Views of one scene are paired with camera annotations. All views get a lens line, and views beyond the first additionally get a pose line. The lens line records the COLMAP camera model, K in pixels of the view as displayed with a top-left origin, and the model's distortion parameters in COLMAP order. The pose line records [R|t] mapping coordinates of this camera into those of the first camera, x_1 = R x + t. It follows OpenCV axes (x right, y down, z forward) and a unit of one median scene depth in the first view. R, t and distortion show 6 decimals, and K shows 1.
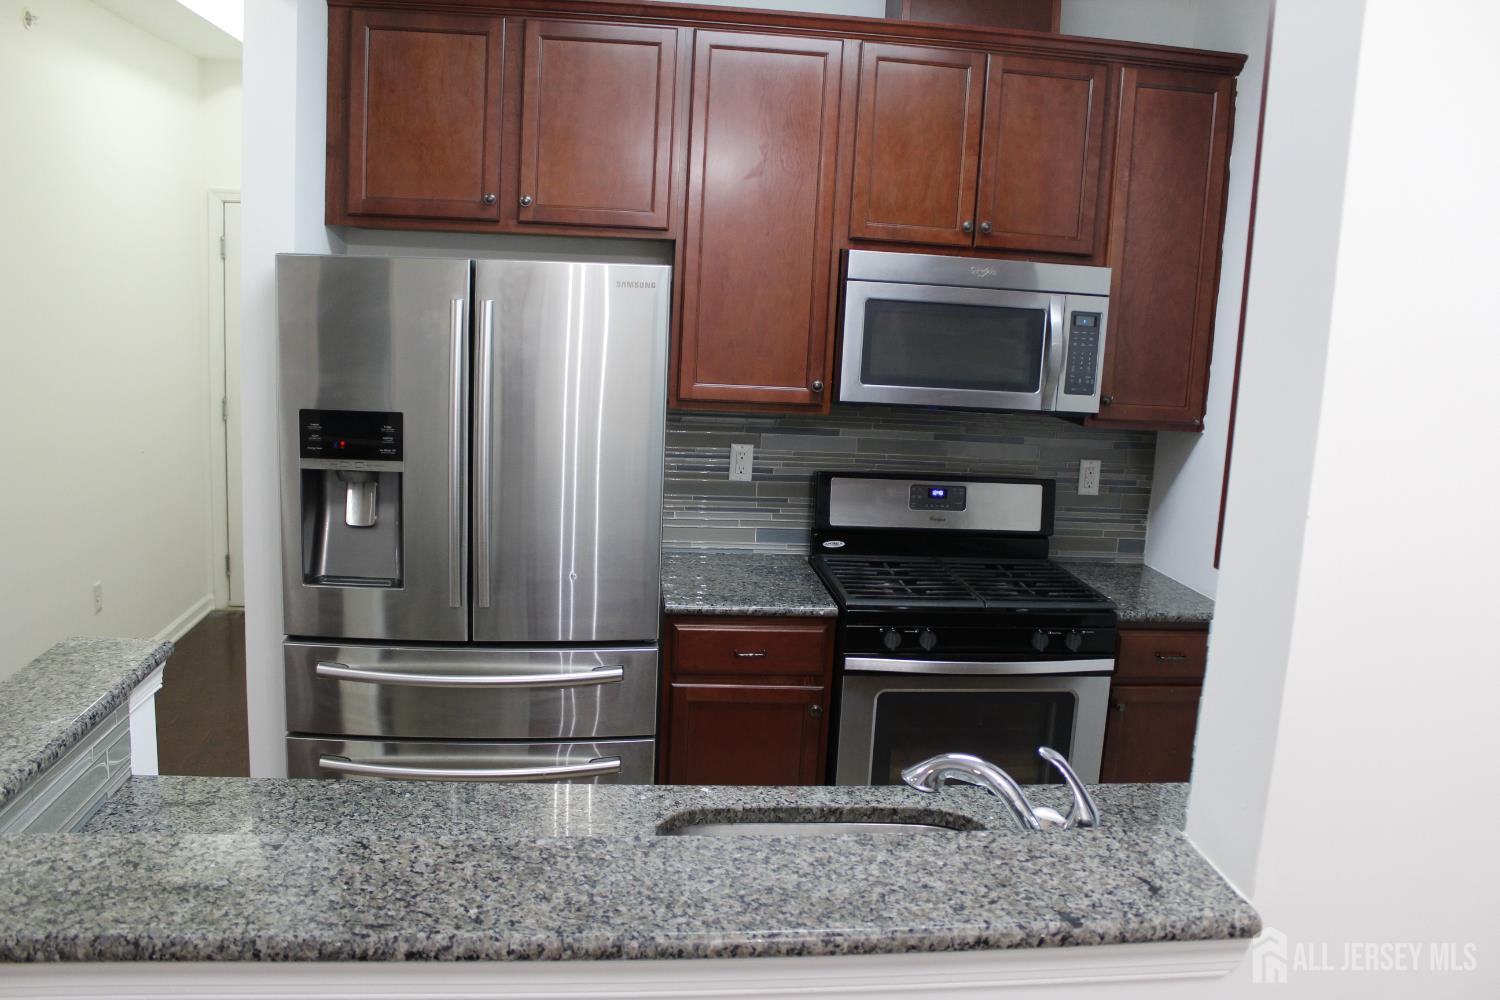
lens RADIAL K [[1251.2, 0, 750.0], [0, 1251.2, 500.0], [0, 0, 1]] dist [-0.164956, 0.145869]
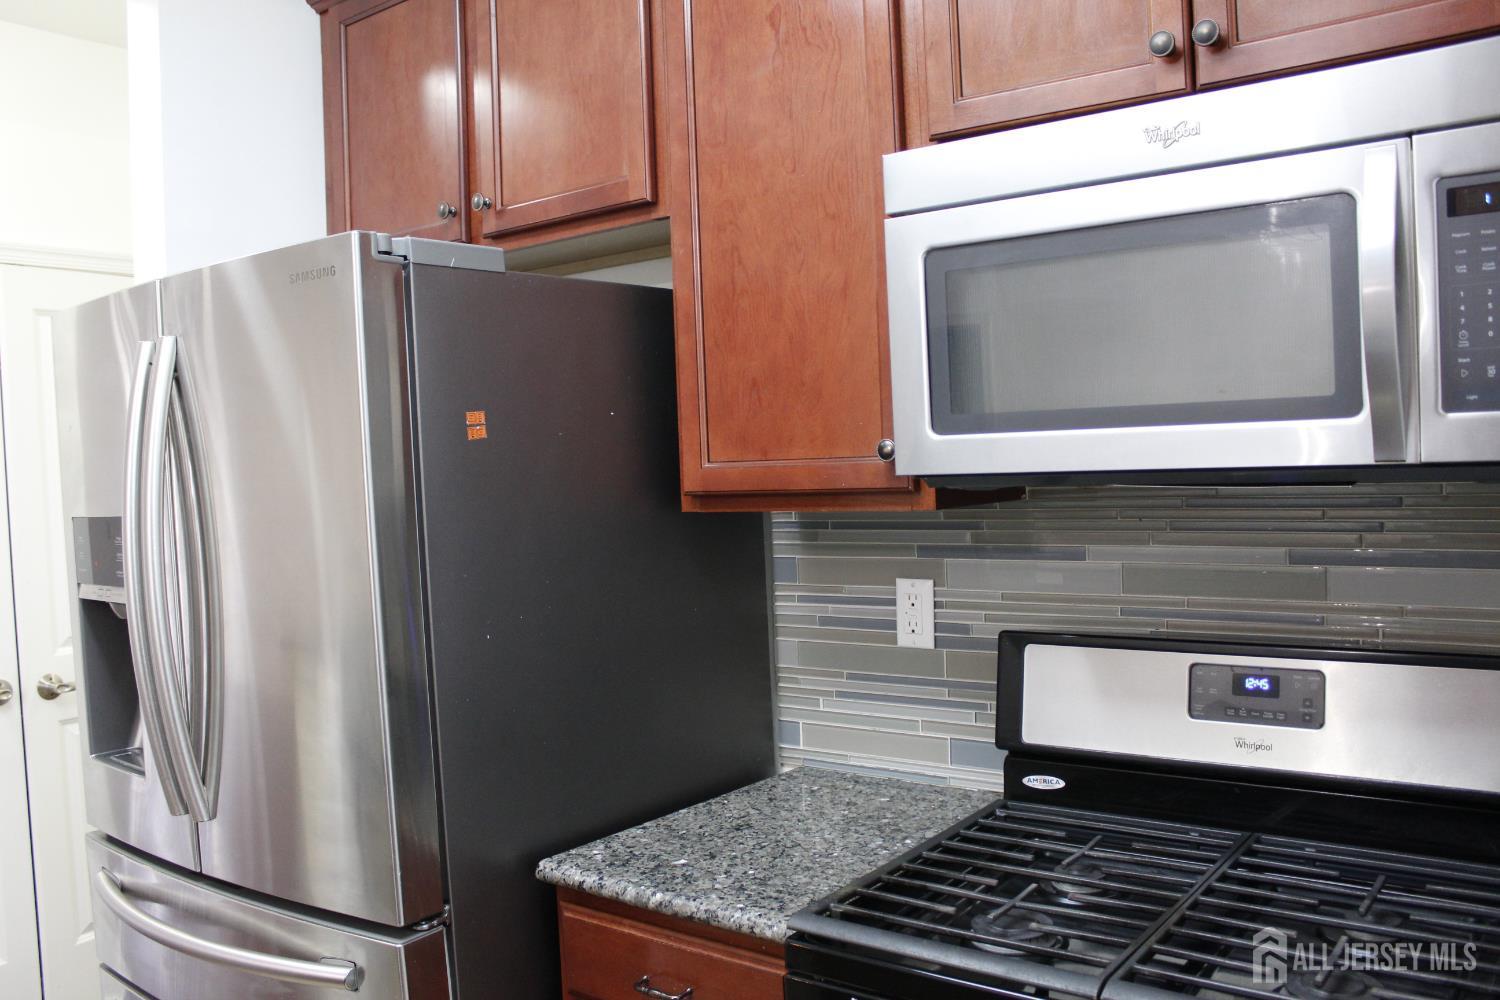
lens RADIAL K [[1252.5, 0, 750.0], [0, 1252.5, 500.0], [0, 0, 1]] dist [-0.163996, 0.143874]
pose [[0.712236, -0.055259, -0.699762, 0.353657], [-0.042744, 0.991632, -0.121813, -0.010727], [0.700638, 0.116670, 0.703914, 0.623517]]
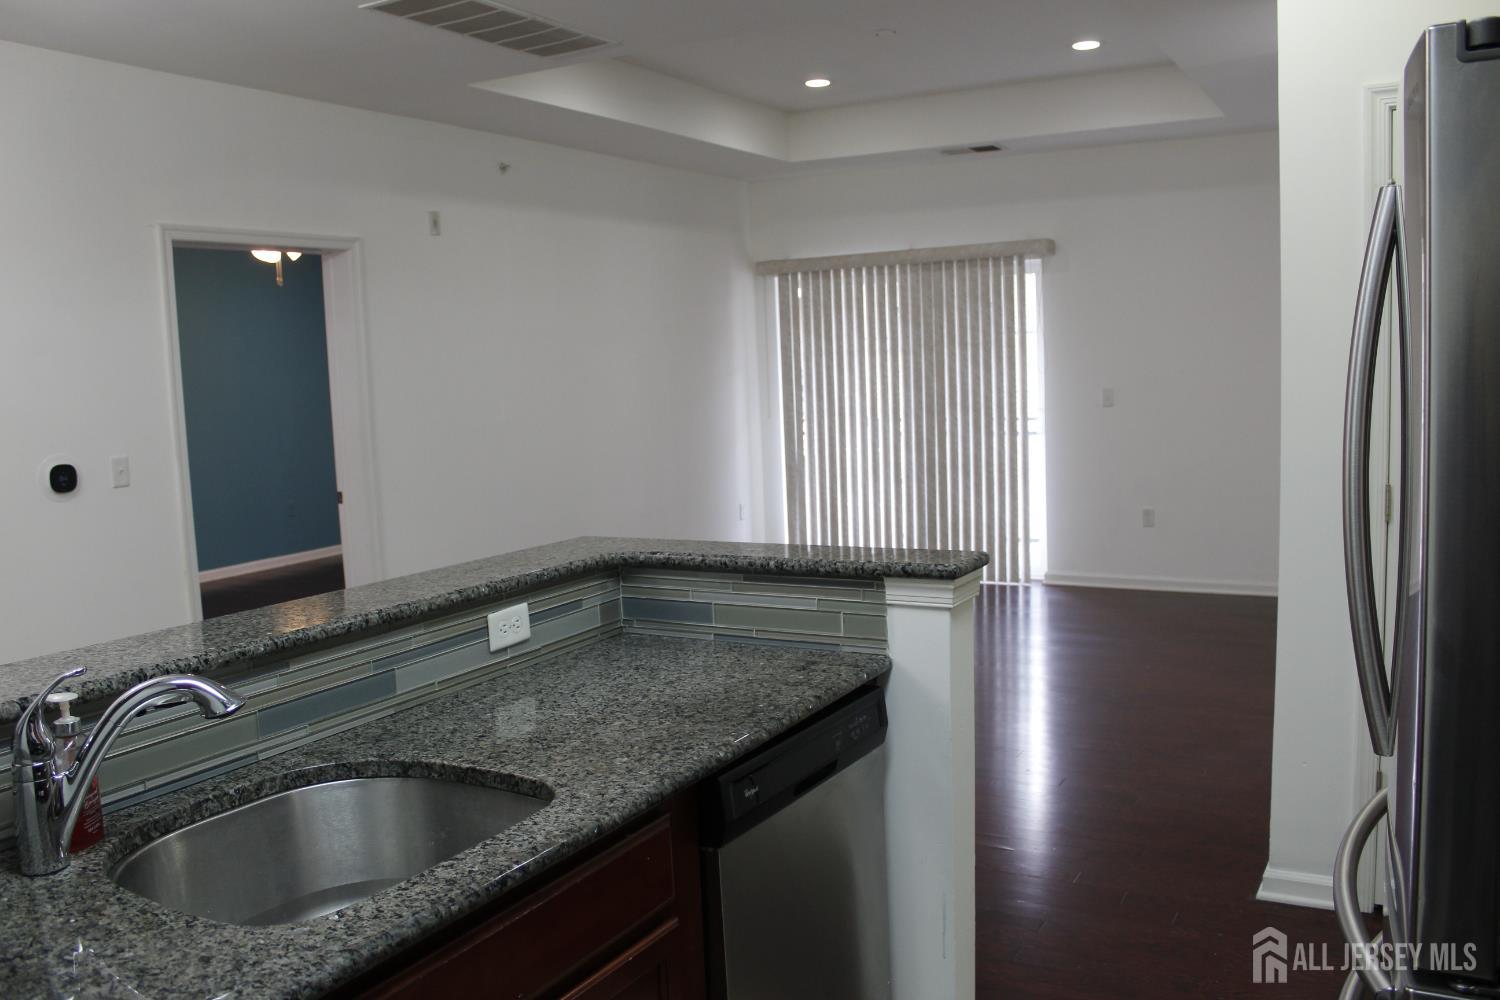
lens RADIAL K [[1251.2, 0, 750.0], [0, 1251.2, 500.0], [0, 0, 1]] dist [-0.164956, 0.145869]
pose [[-0.592569, 0.062880, -0.803062, 0.308819], [-0.129361, 0.976580, 0.171921, -0.065573], [0.795064, 0.205760, -0.570557, 0.885820]]
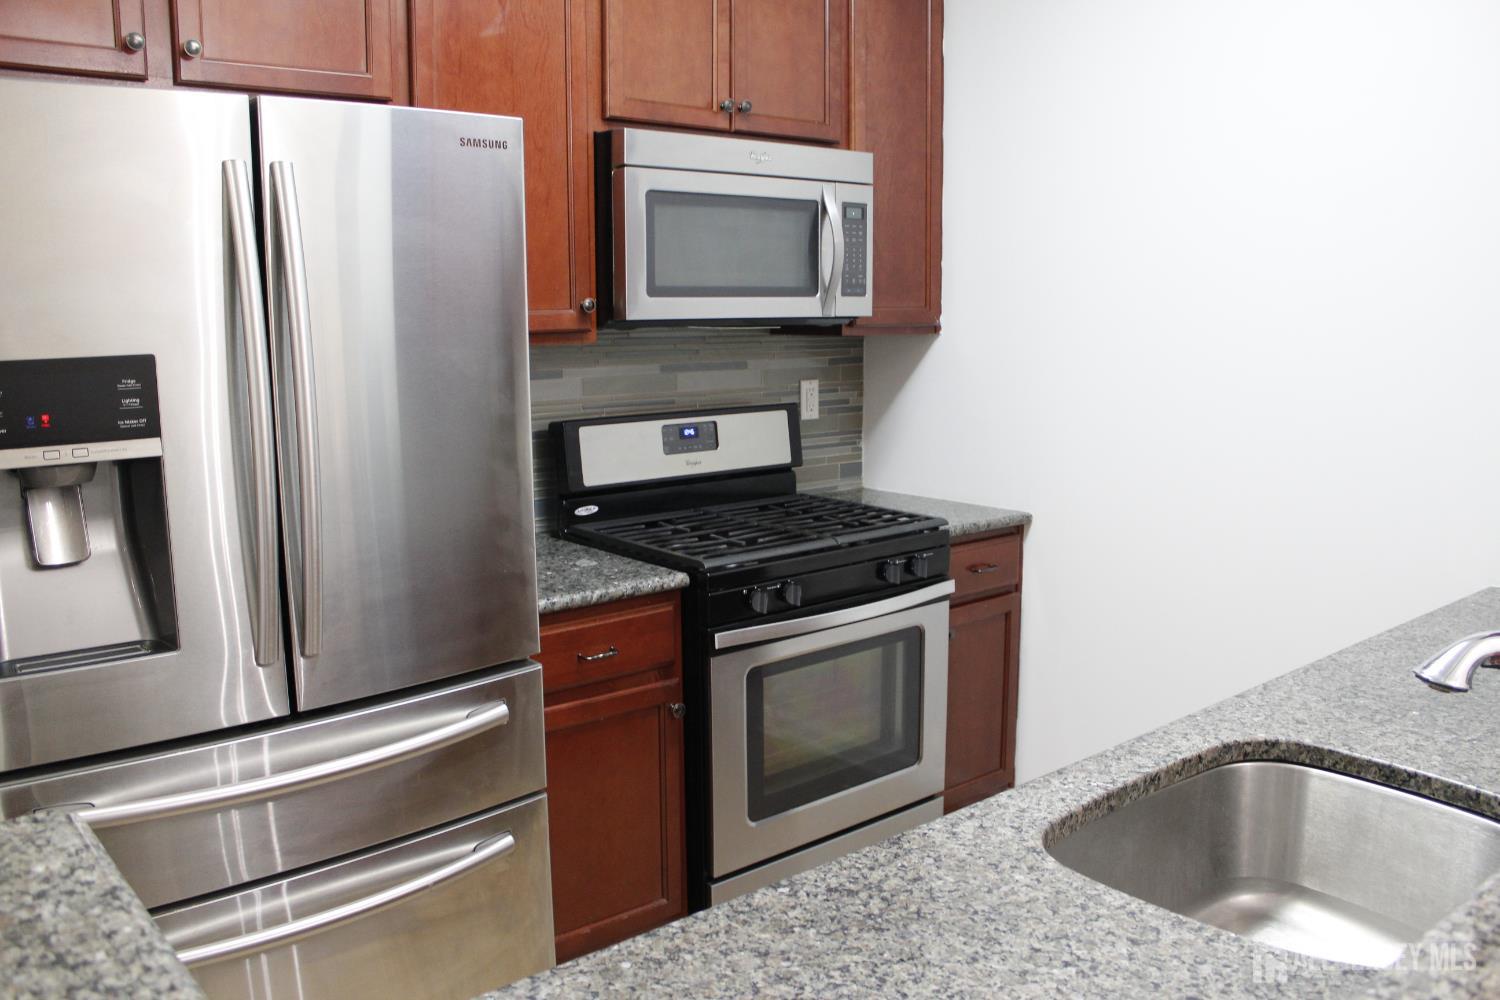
lens RADIAL K [[1251.2, 0, 750.0], [0, 1251.2, 500.0], [0, 0, 1]] dist [-0.164956, 0.145869]
pose [[0.834418, -0.142308, 0.532443, -0.293397], [0.142971, 0.988908, 0.040251, 0.012628], [-0.532265, 0.042537, 0.845508, 0.292475]]
